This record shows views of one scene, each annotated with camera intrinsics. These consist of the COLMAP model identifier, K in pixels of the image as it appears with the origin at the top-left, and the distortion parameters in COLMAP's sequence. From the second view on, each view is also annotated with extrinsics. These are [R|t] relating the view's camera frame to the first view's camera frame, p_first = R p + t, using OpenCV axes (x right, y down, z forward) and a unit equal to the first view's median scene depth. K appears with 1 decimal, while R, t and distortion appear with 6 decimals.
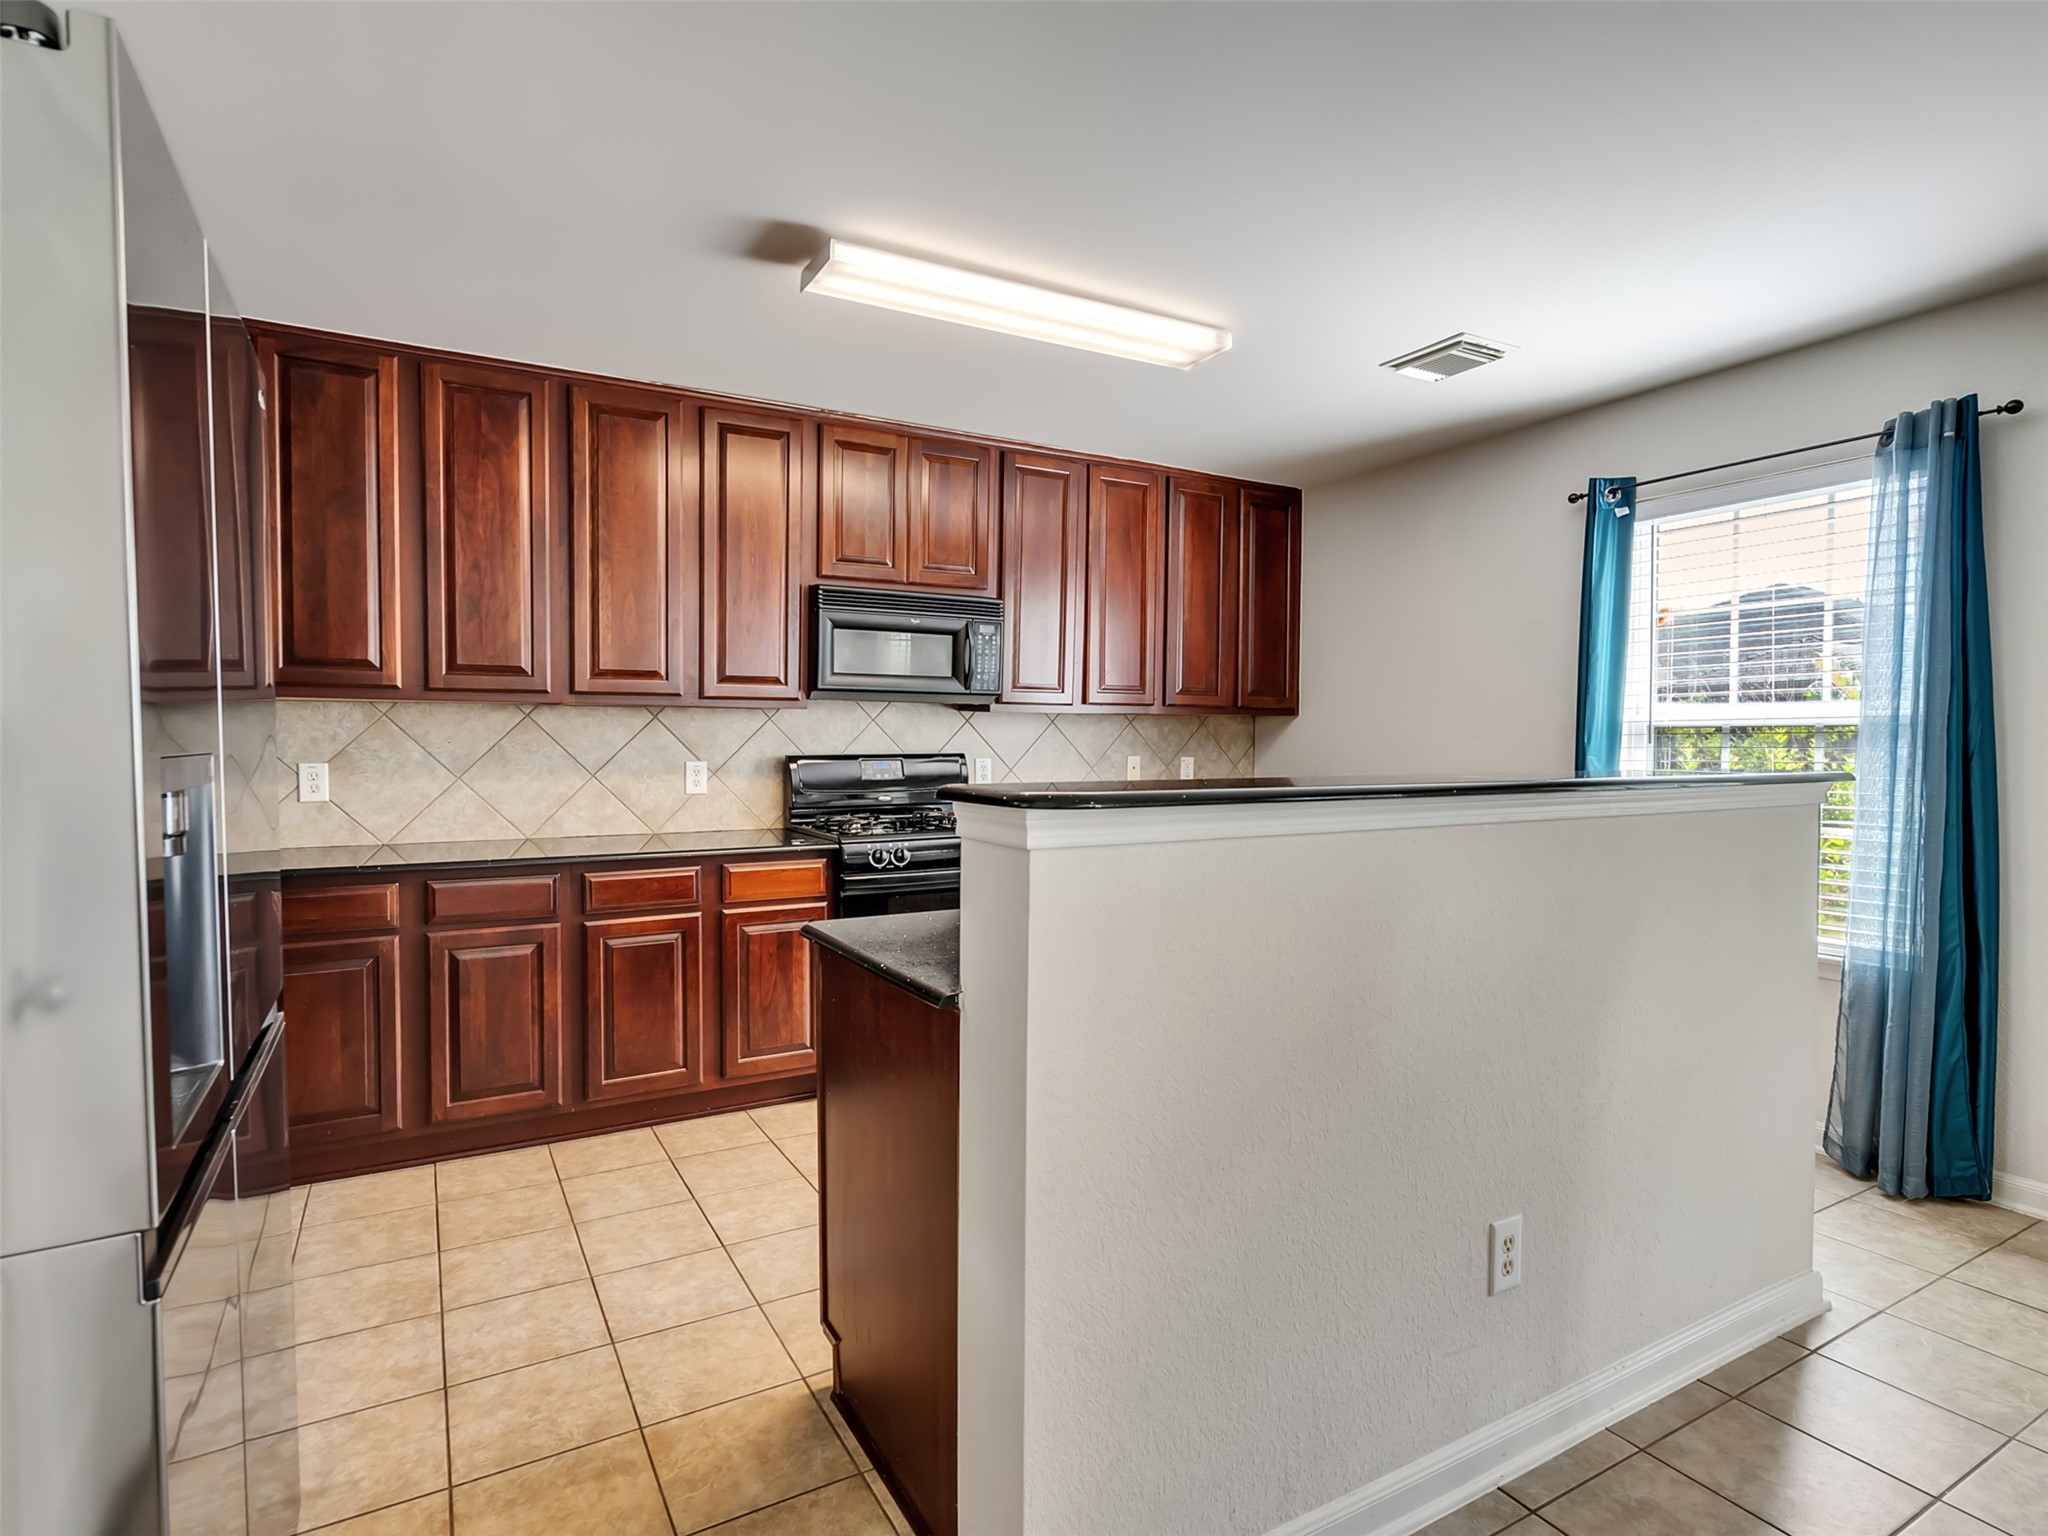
lens RADIAL K [[1054.0, 0, 1015.0], [0, 1054.0, 764.5], [0, 0, 1]] dist [-0.002504, 0.004370]
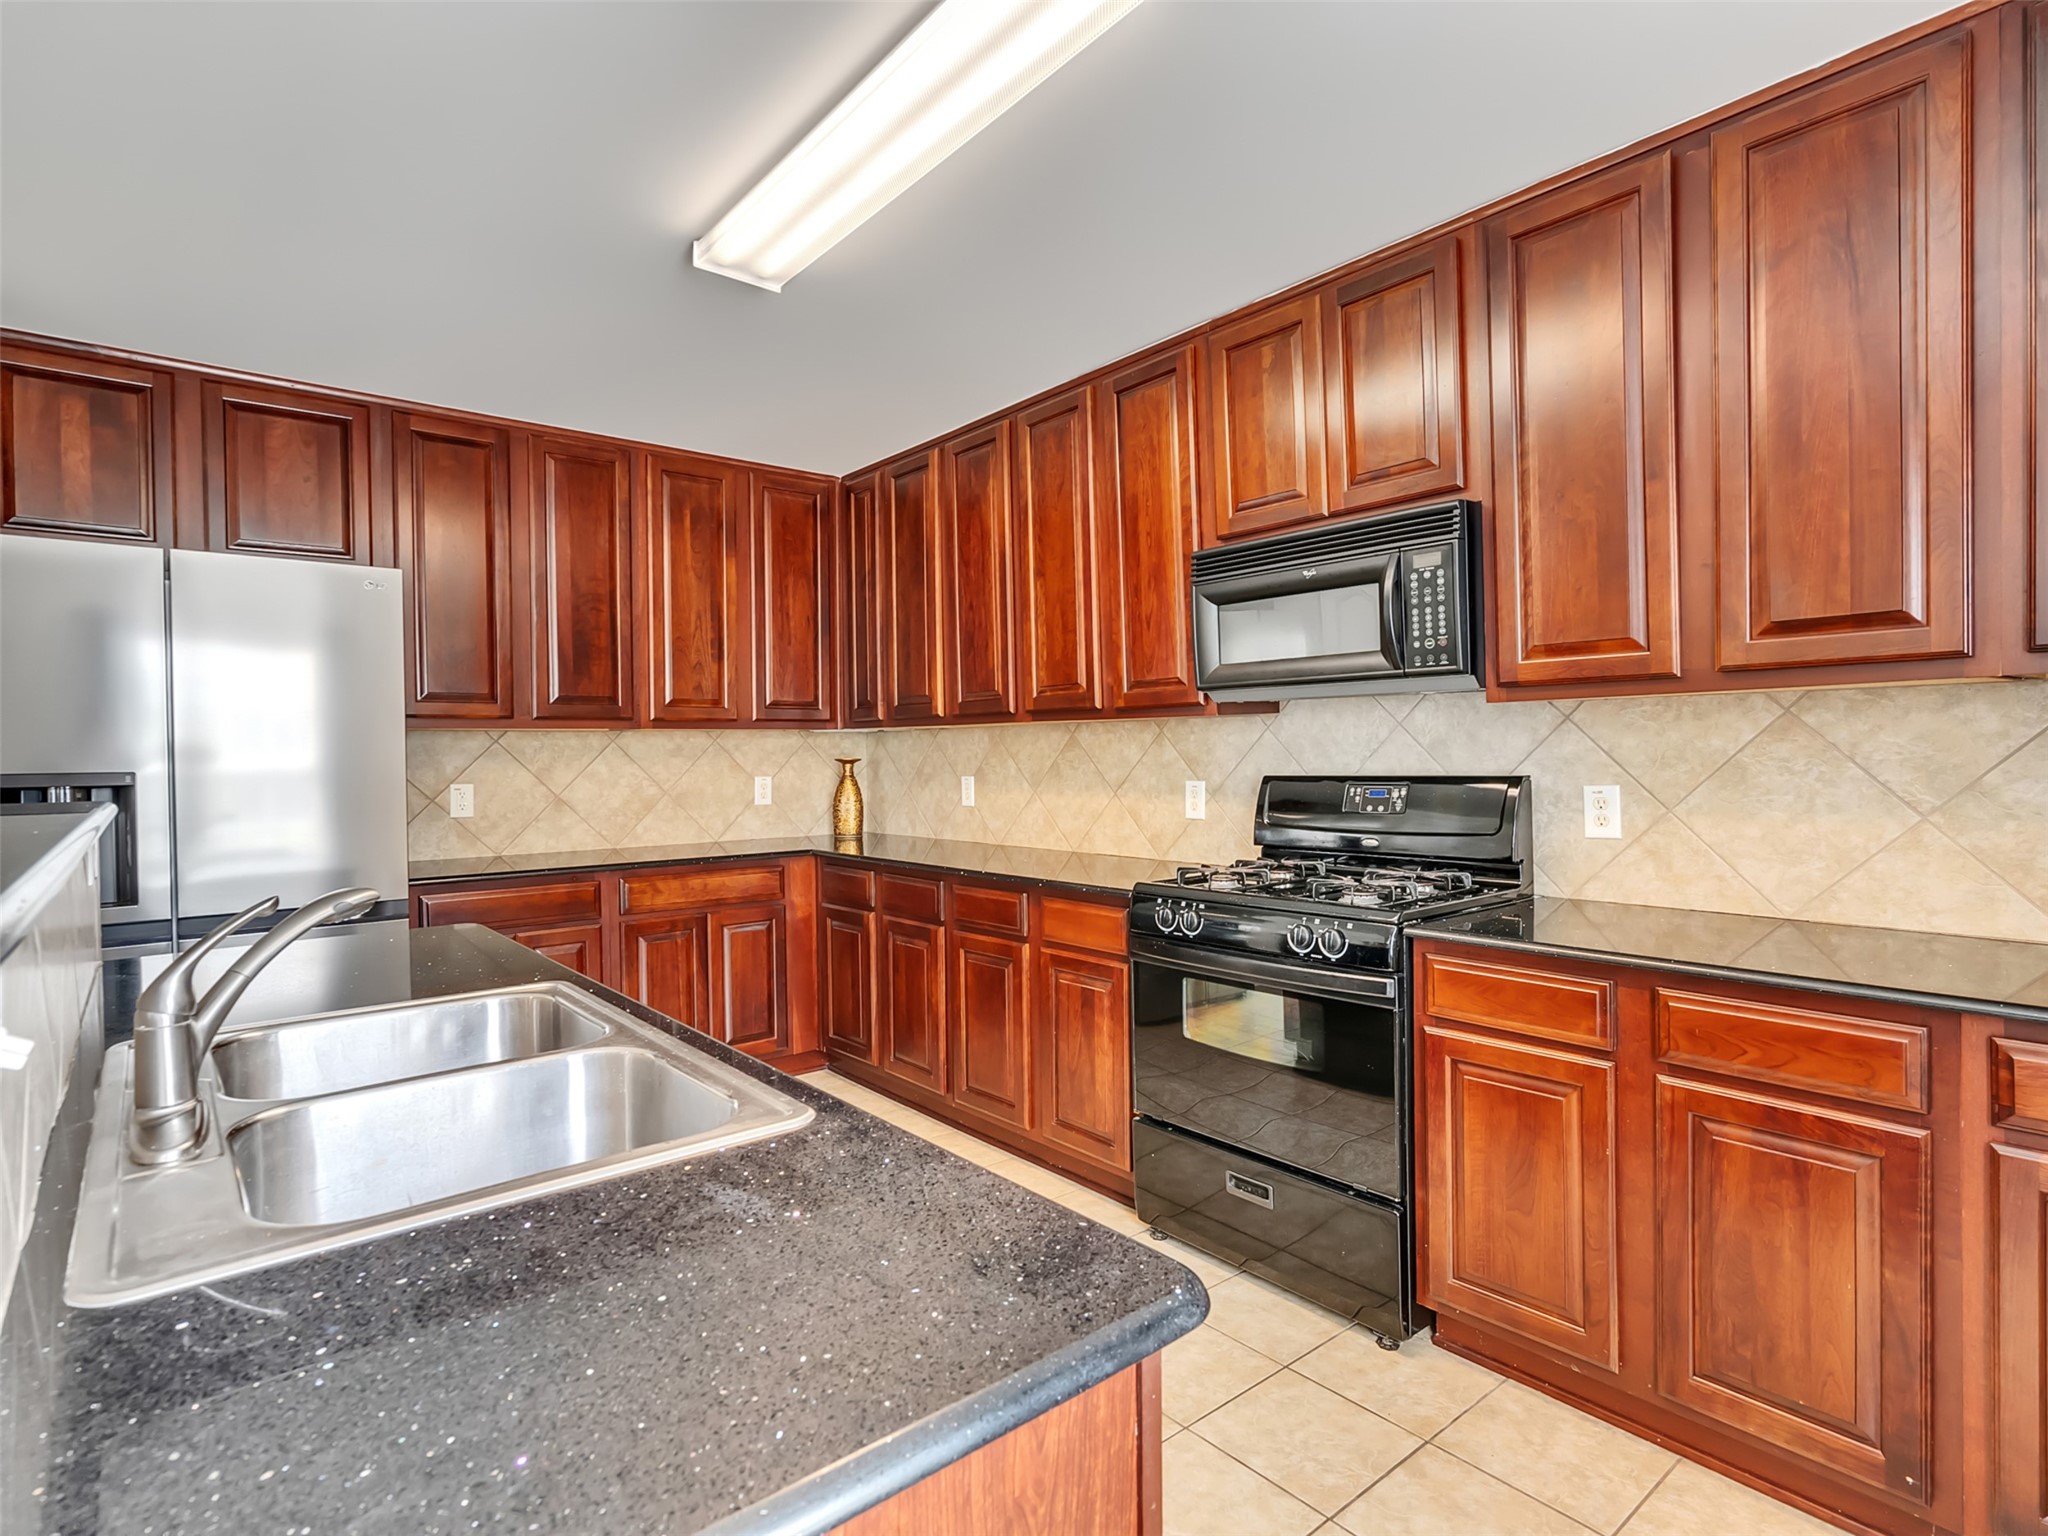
lens RADIAL K [[1054.0, 0, 1011.4], [0, 1054.0, 759.1], [0, 0, 1]] dist [-0.002504, 0.004370]
pose [[0.175135, -0.004940, -0.984532, 0.560967], [-0.019501, 0.999774, -0.008485, -0.011372], [0.984351, 0.020686, 0.174999, 0.760941]]
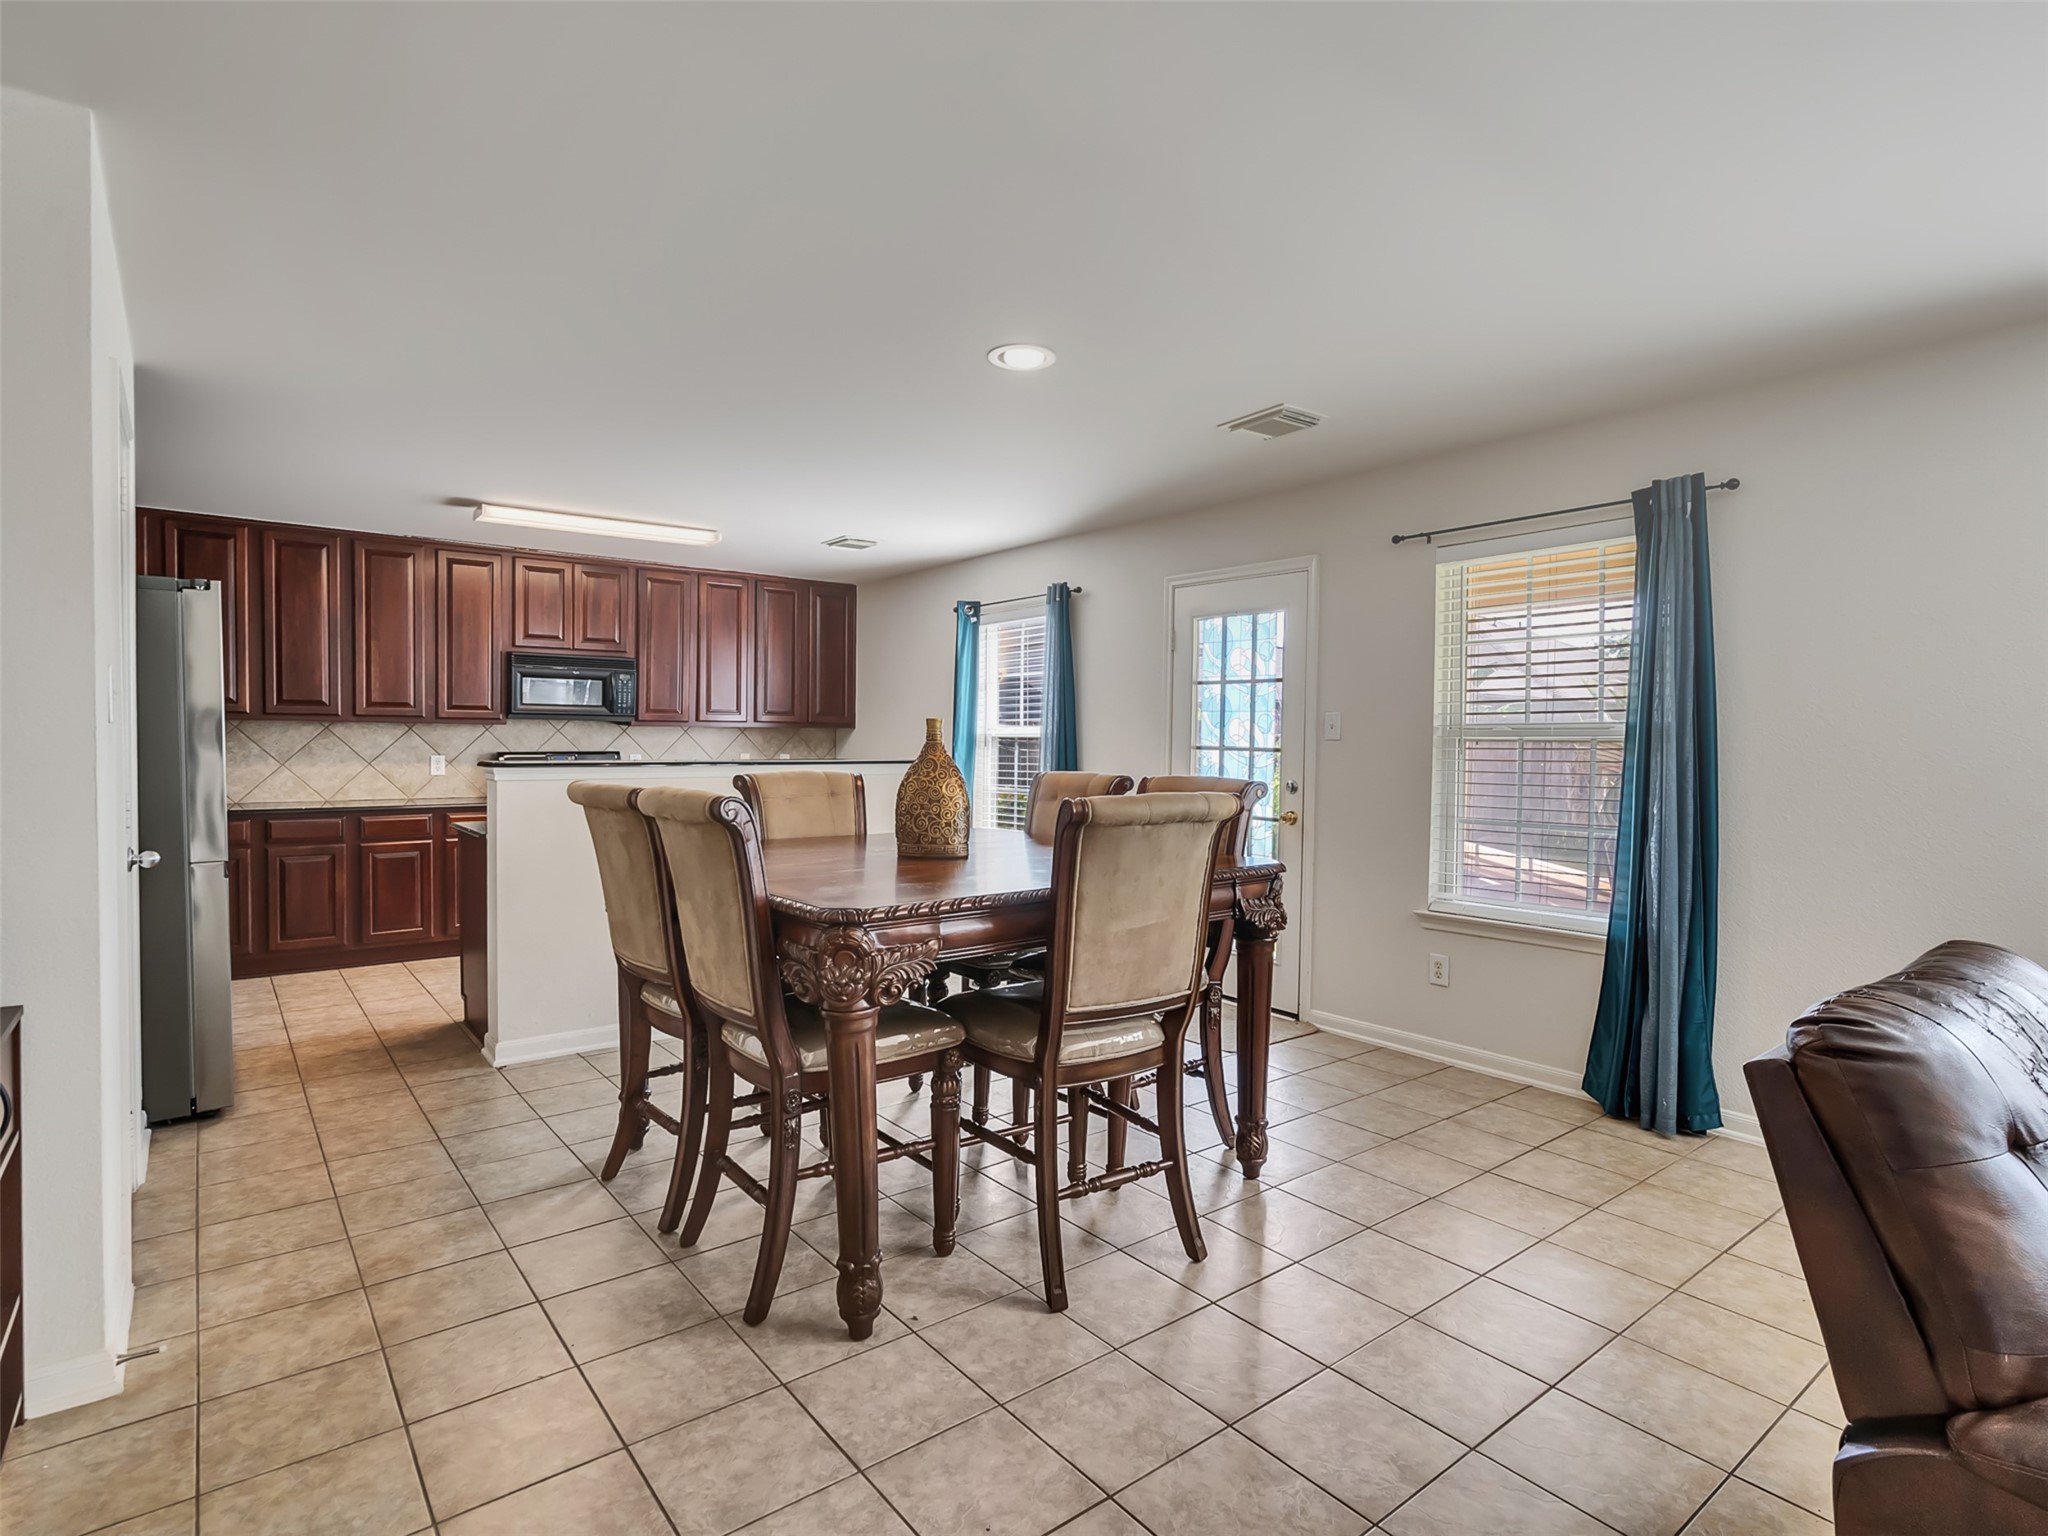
lens RADIAL K [[1054.0, 0, 1007.1], [0, 1054.0, 765.0], [0, 0, 1]] dist [-0.002504, 0.004370]
pose [[0.990926, 0.001558, 0.134400, 0.388704], [-0.001515, 0.999999, -0.000420, 0.012142], [-0.134400, 0.000212, 0.990927, -0.815230]]
